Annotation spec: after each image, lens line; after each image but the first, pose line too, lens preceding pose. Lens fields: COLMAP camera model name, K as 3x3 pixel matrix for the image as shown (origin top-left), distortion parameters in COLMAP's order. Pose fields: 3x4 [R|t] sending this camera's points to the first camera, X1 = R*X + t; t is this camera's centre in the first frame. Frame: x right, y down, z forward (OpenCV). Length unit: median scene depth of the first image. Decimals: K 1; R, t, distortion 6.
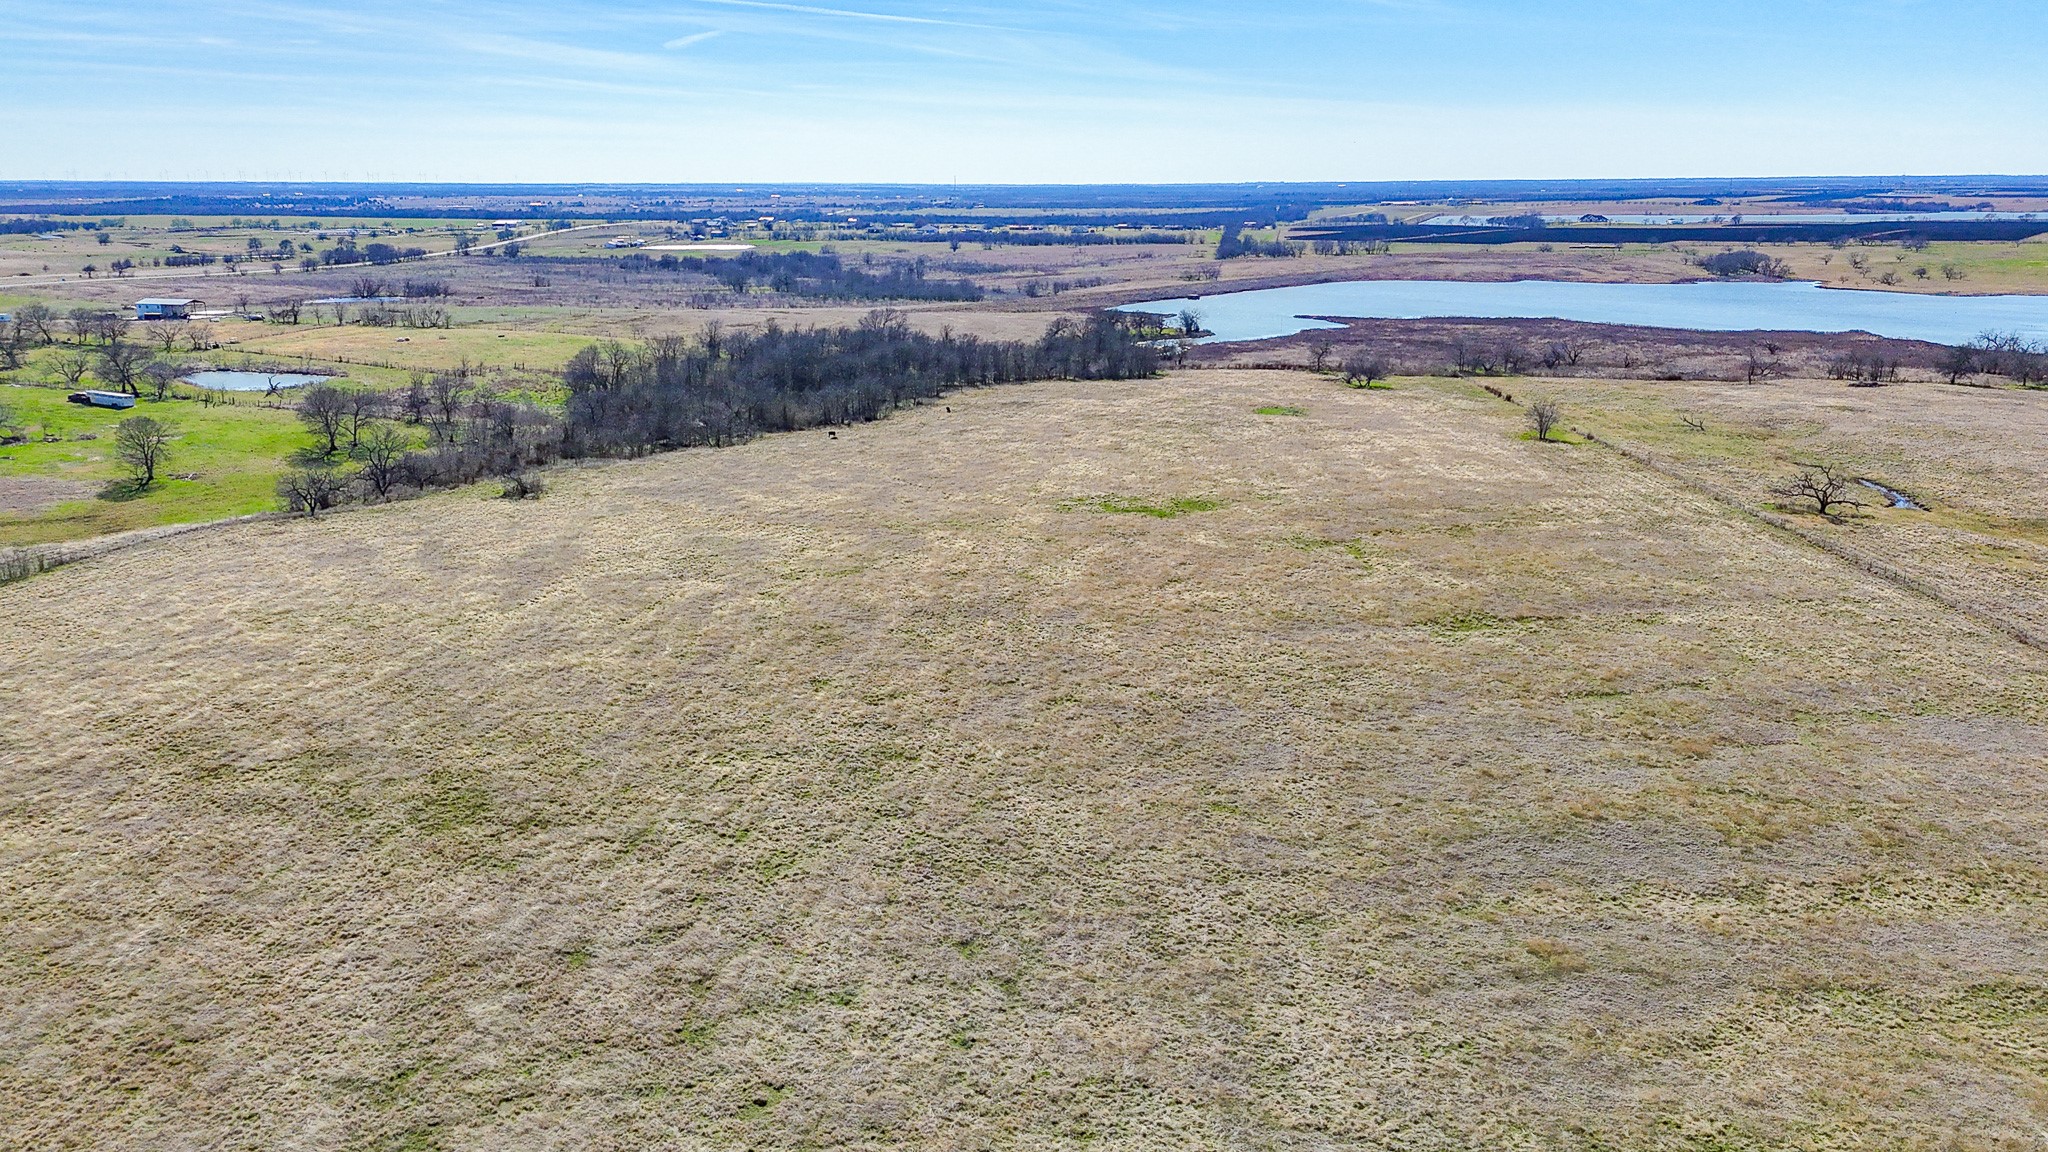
lens RADIAL K [[1530.3, 0, 1015.1], [0, 1530.3, 538.1], [0, 0, 1]] dist [0.078518, -0.072589]
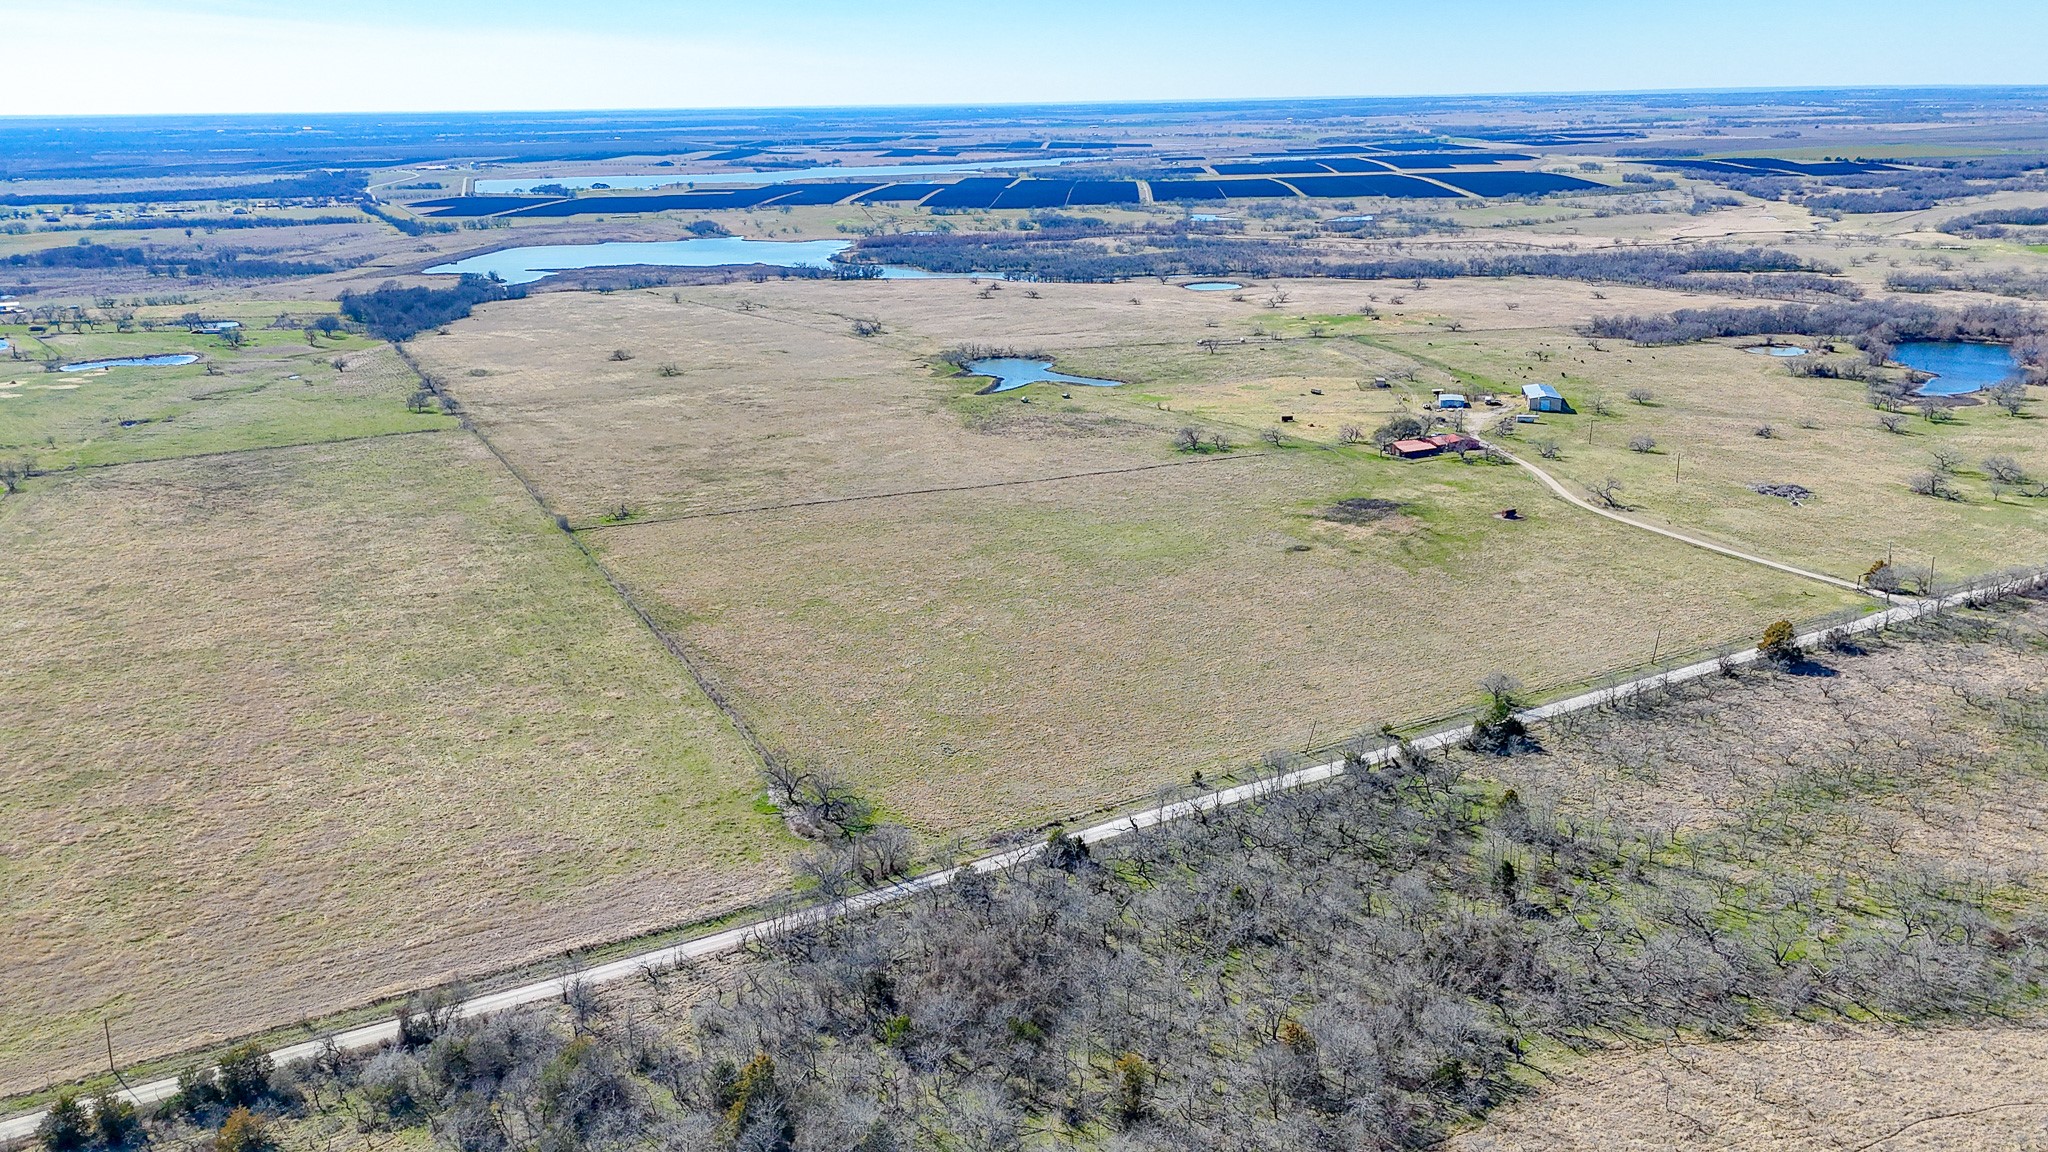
lens RADIAL K [[1530.3, 0, 1021.8], [0, 1530.3, 582.8], [0, 0, 1]] dist [0.078518, -0.072589]
pose [[0.800794, -0.189618, 0.568131, -0.374861], [0.148271, 0.981798, 0.118691, 0.085581], [-0.580296, -0.010810, 0.814334, -0.761616]]
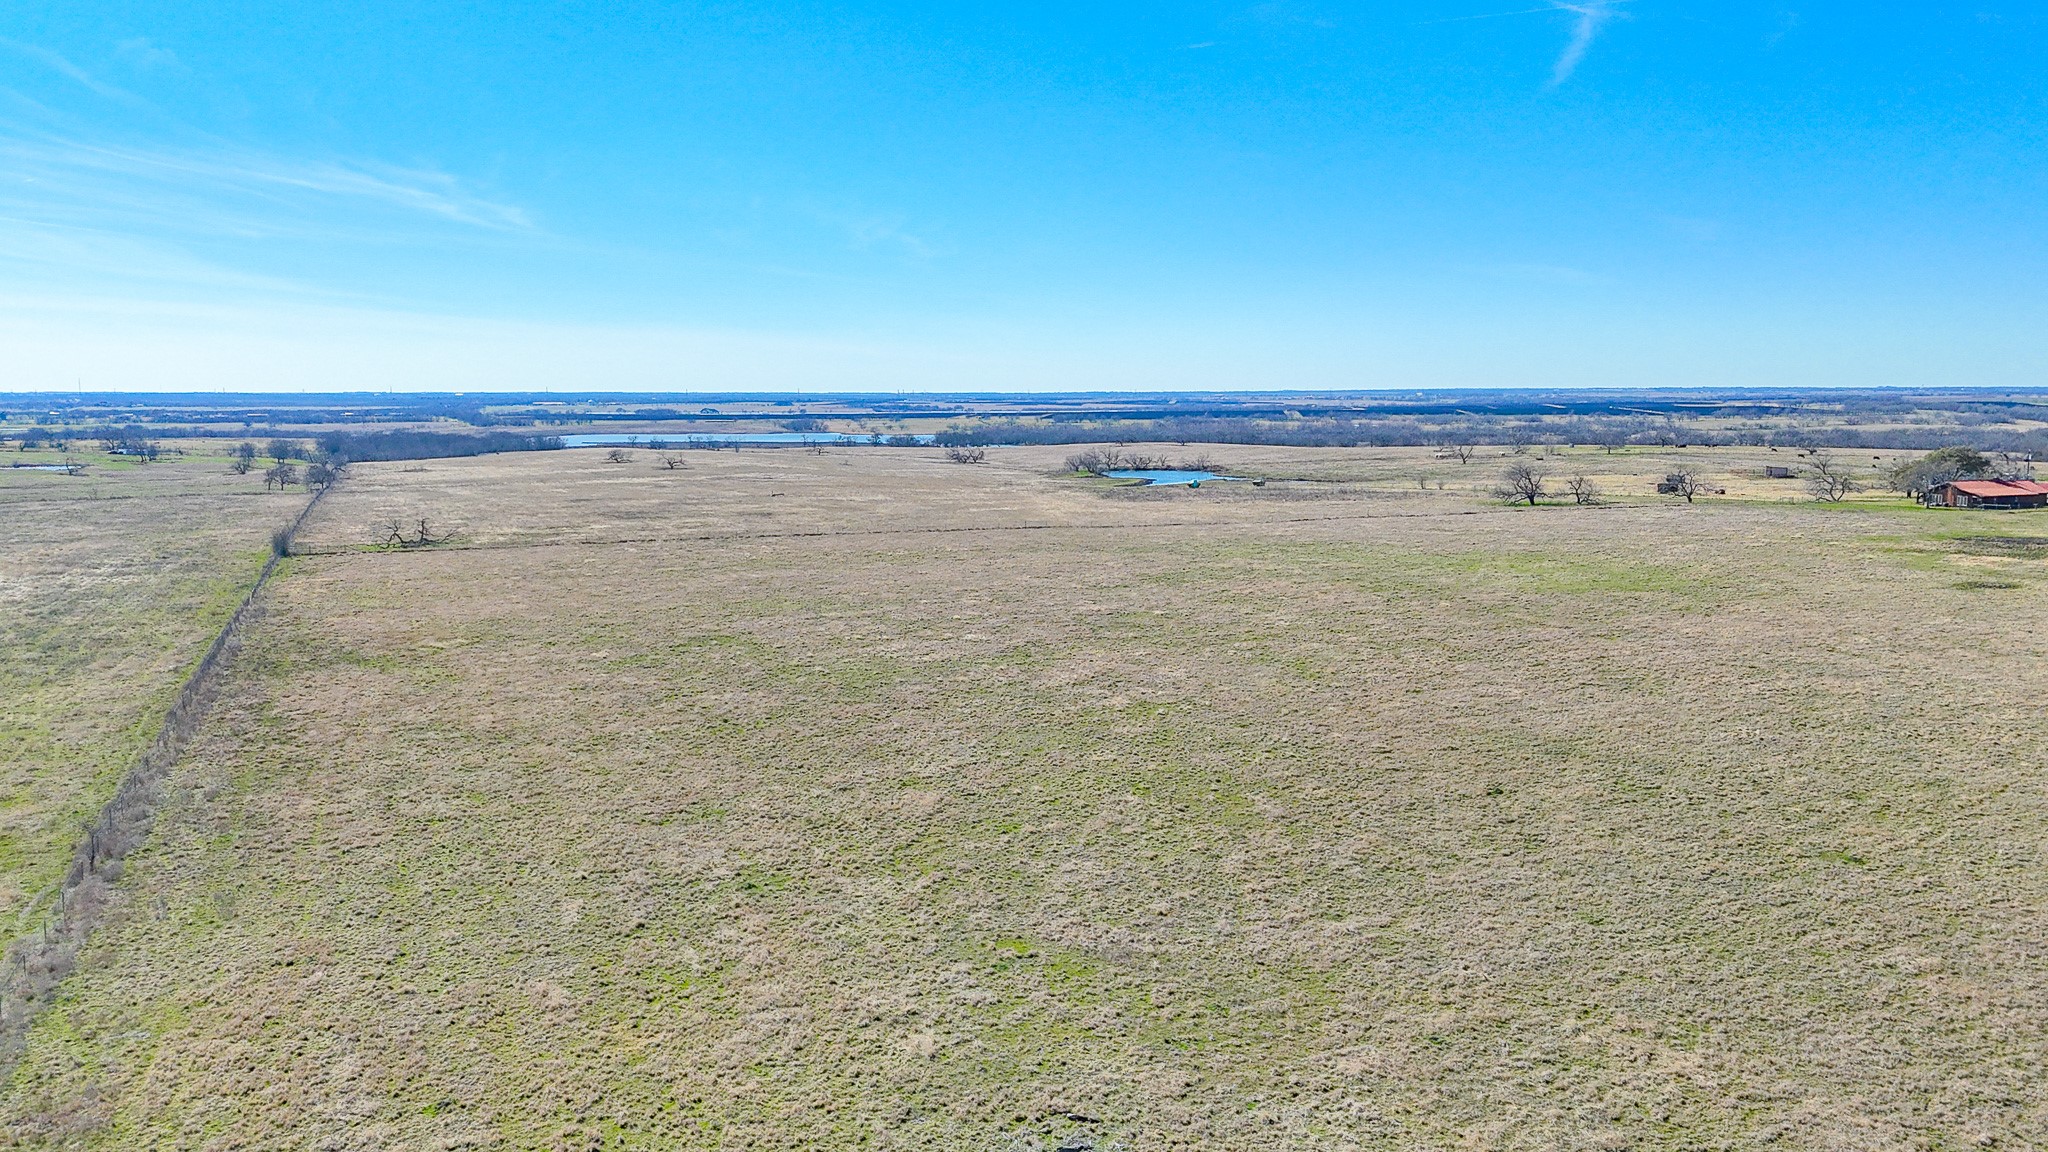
lens RADIAL K [[1530.3, 0, 1016.3], [0, 1530.3, 568.9], [0, 0, 1]] dist [0.078518, -0.072589]
pose [[0.847167, -0.059722, 0.527960, -0.237444], [0.119708, 0.989569, -0.080146, 0.141038], [-0.517666, 0.131098, 0.845479, -0.533035]]
